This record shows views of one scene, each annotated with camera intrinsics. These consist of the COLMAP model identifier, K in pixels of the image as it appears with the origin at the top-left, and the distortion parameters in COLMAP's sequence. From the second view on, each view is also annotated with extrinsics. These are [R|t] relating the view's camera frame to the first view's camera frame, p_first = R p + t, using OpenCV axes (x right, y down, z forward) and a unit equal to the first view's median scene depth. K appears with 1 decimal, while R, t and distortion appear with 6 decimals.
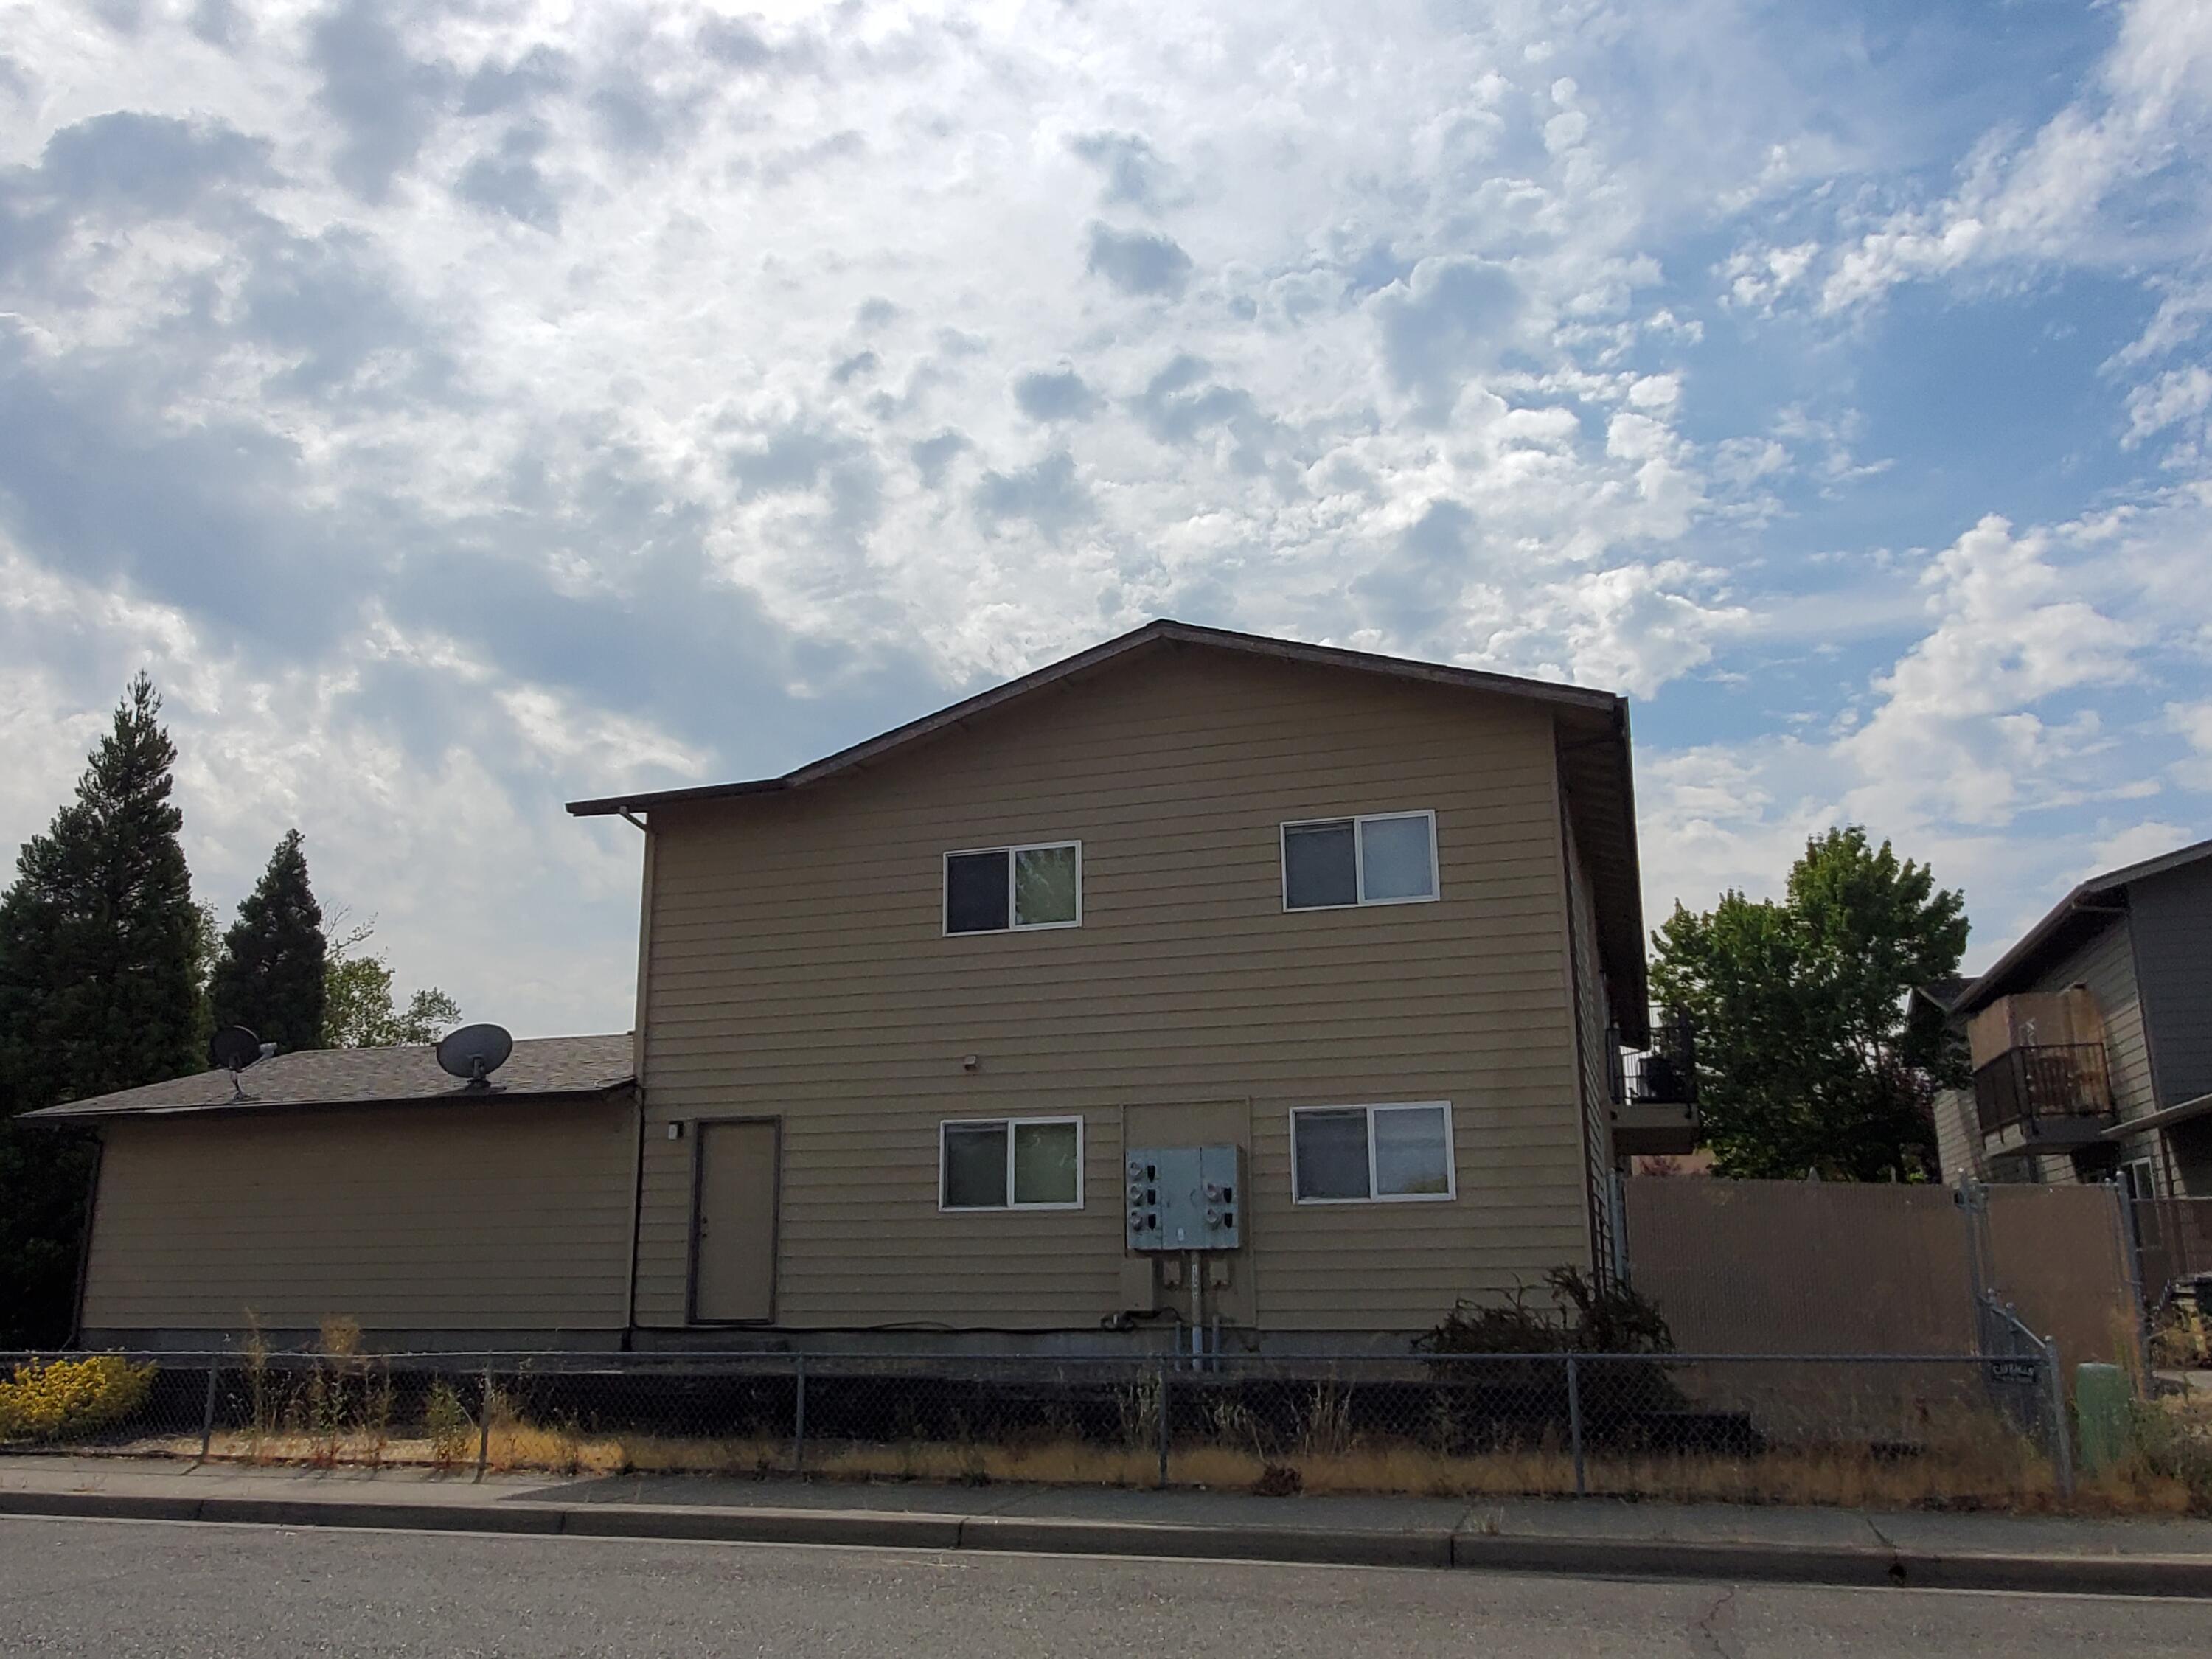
lens RADIAL K [[1676.8, 0, 1106.0], [0, 1676.8, 829.5], [0, 0, 1]] dist [0.006903, 0.004019]
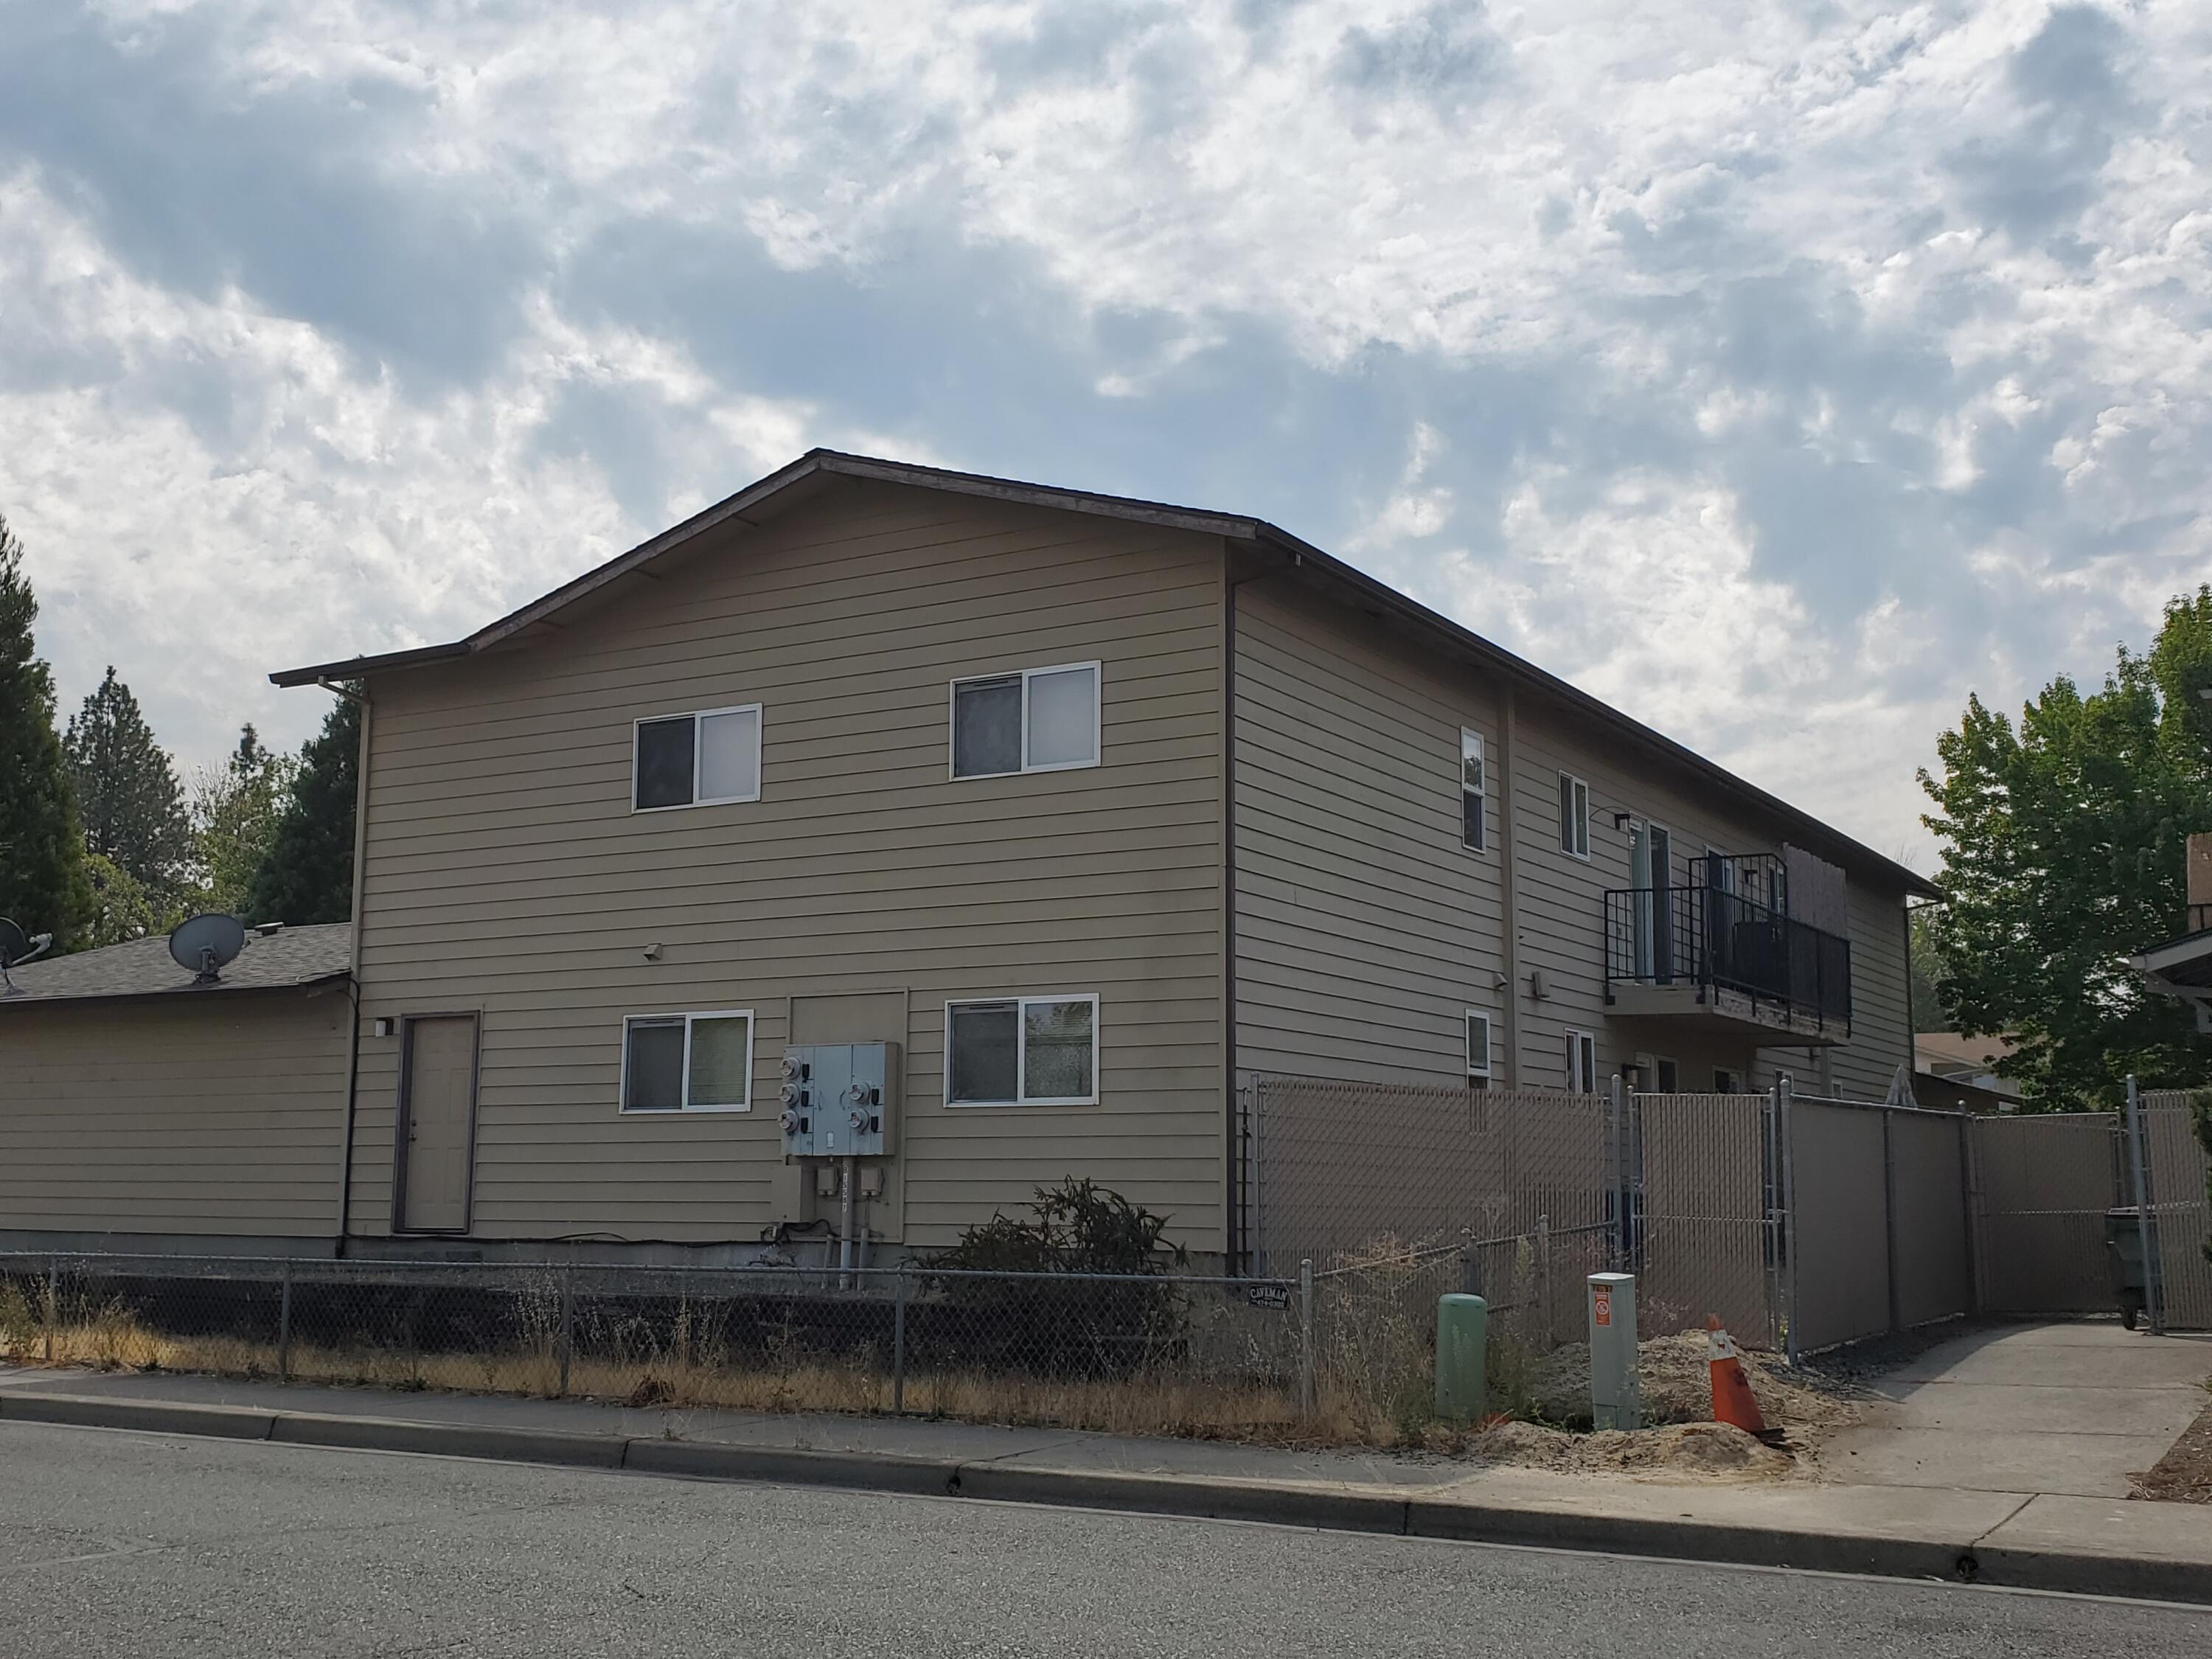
lens RADIAL K [[2478.7, 0, 949.5], [0, 2478.7, 790.1], [0, 0, 1]] dist [0.241174, -0.683214]
pose [[0.962369, -0.025812, -0.270516, 0.433016], [0.049428, 0.995500, 0.080854, -0.048221], [0.267212, -0.091183, 0.959314, -0.236606]]
